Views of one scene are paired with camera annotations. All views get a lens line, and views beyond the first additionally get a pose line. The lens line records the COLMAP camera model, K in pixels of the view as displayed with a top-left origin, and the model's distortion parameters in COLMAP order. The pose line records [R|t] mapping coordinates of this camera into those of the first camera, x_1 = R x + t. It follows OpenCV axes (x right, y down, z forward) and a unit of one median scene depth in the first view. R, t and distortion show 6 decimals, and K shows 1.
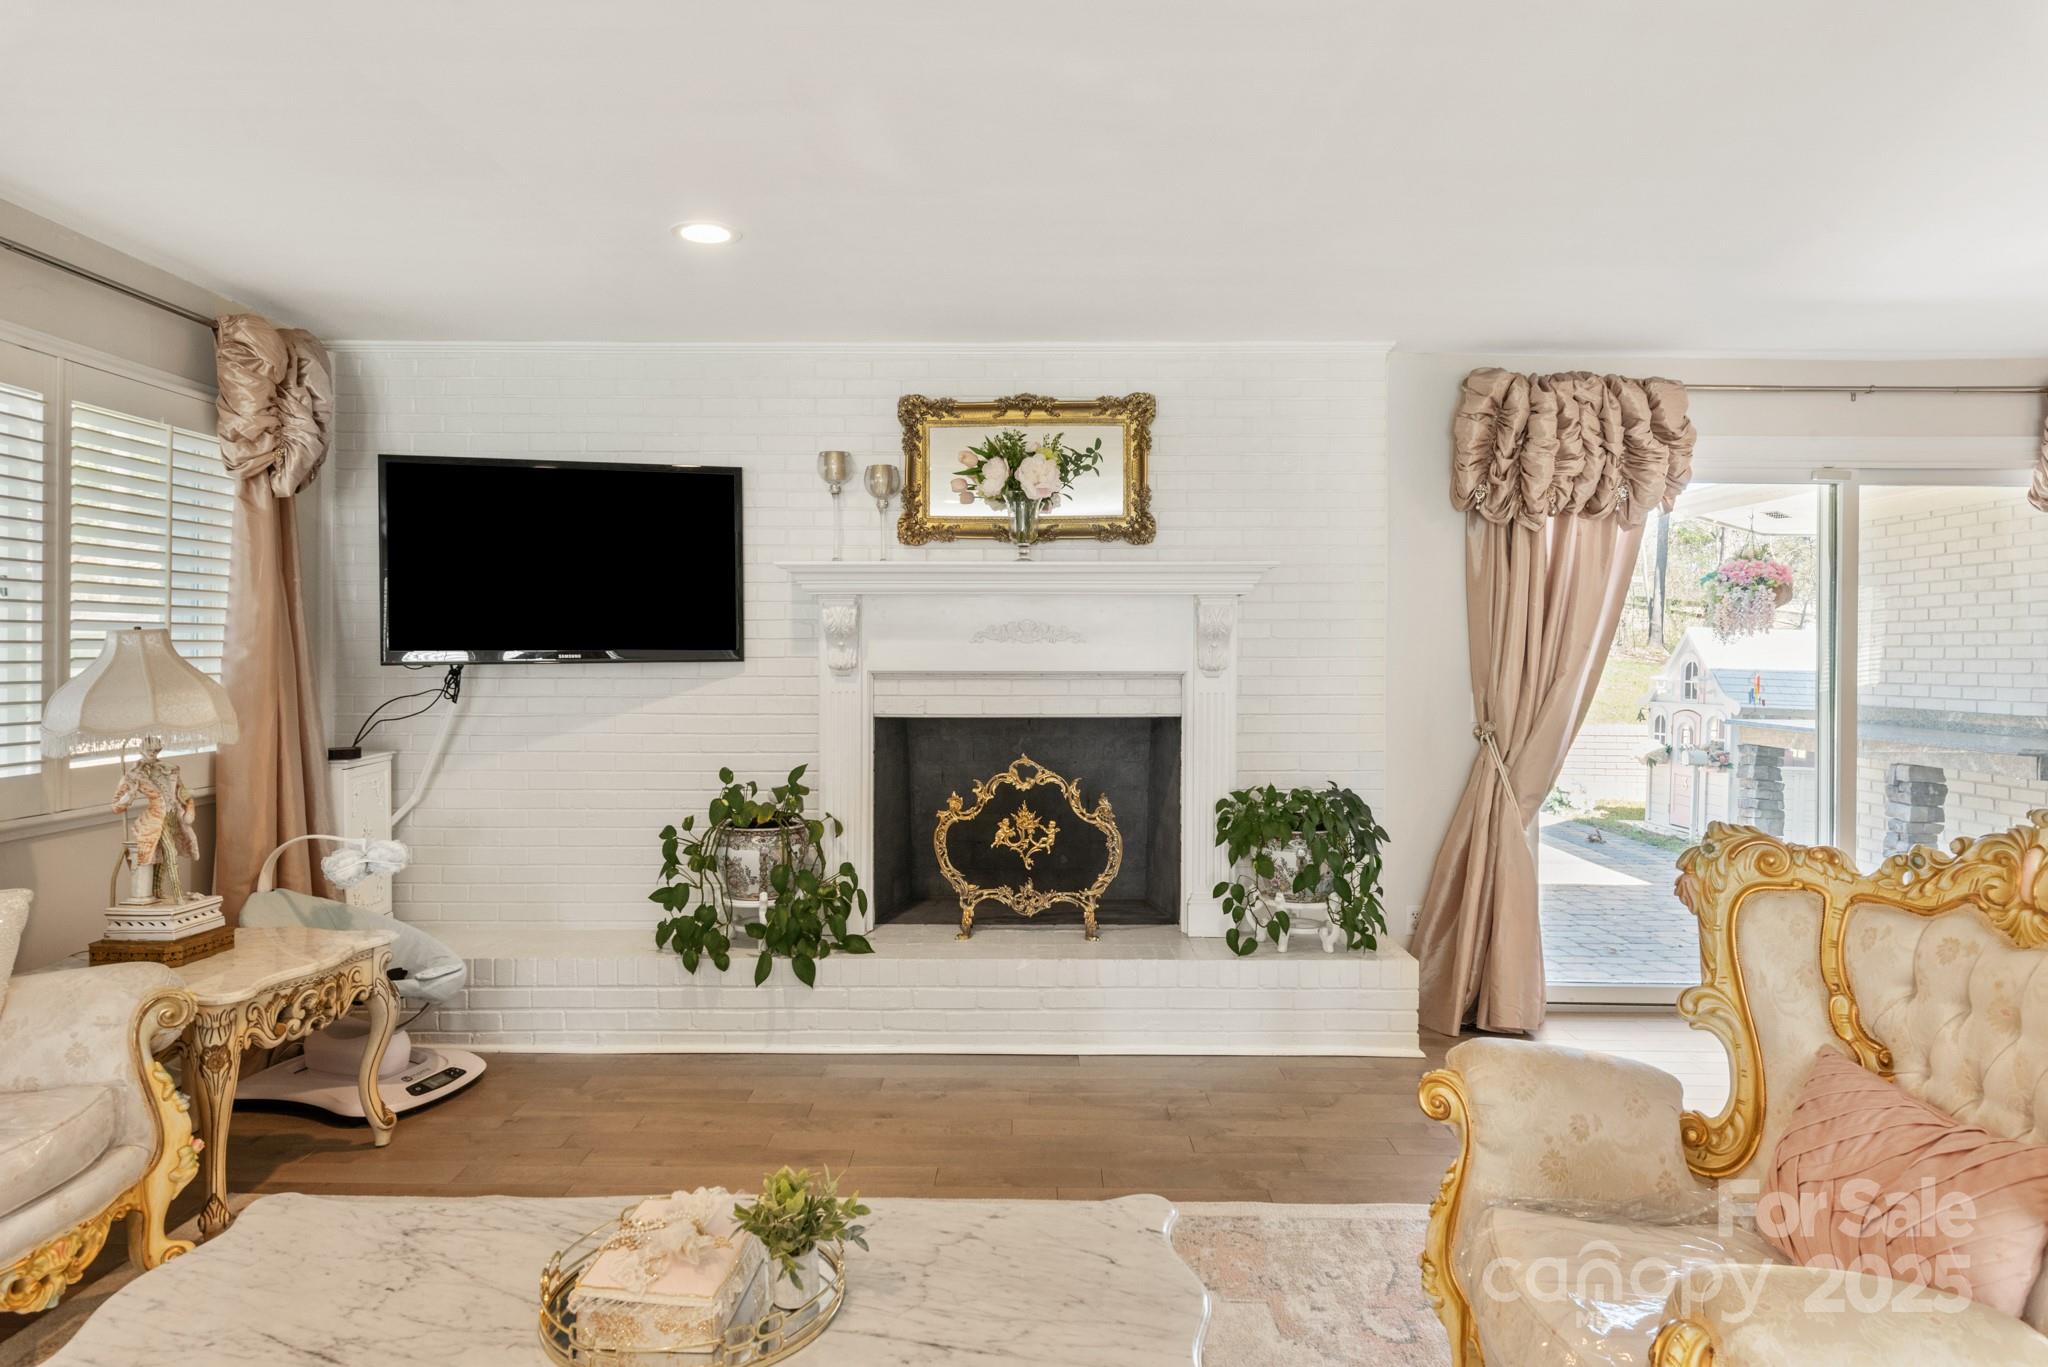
lens RADIAL K [[1196.7, 0, 1020.9], [0, 1196.7, 658.5], [0, 0, 1]] dist [0.002207, -0.001970]
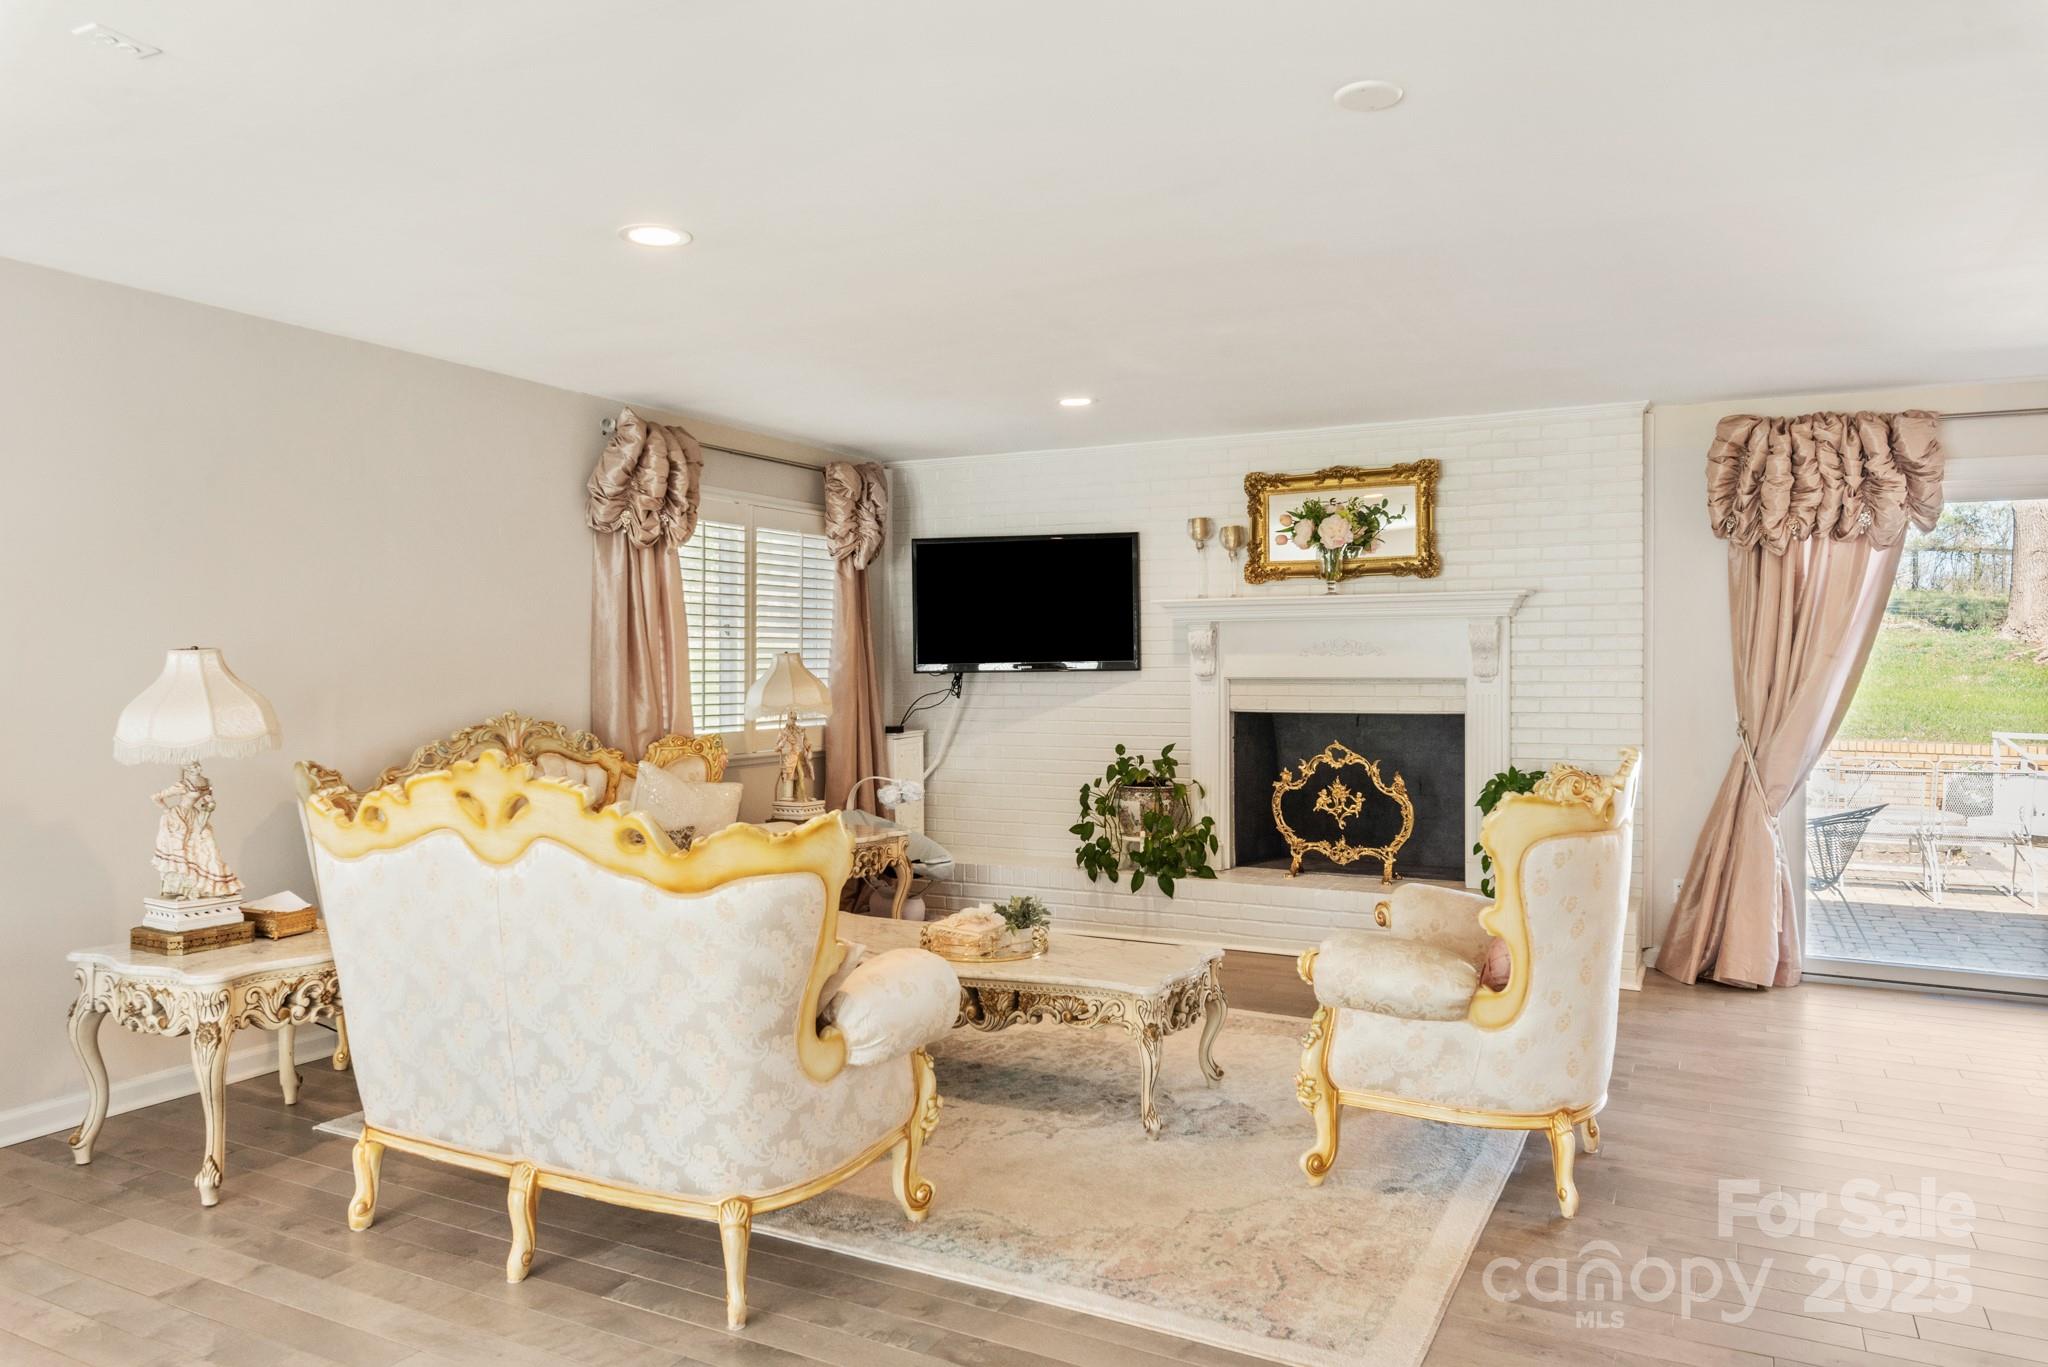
lens RADIAL K [[1369.2, 0, 1019.7], [0, 1369.2, 673.2], [0, 0, 1]] dist [0.001729, -0.000175]
pose [[0.890932, -0.001414, -0.454134, 0.384932], [0.002013, 0.999998, 0.000834, 0.004013], [0.454132, -0.001657, 0.890933, -0.509833]]
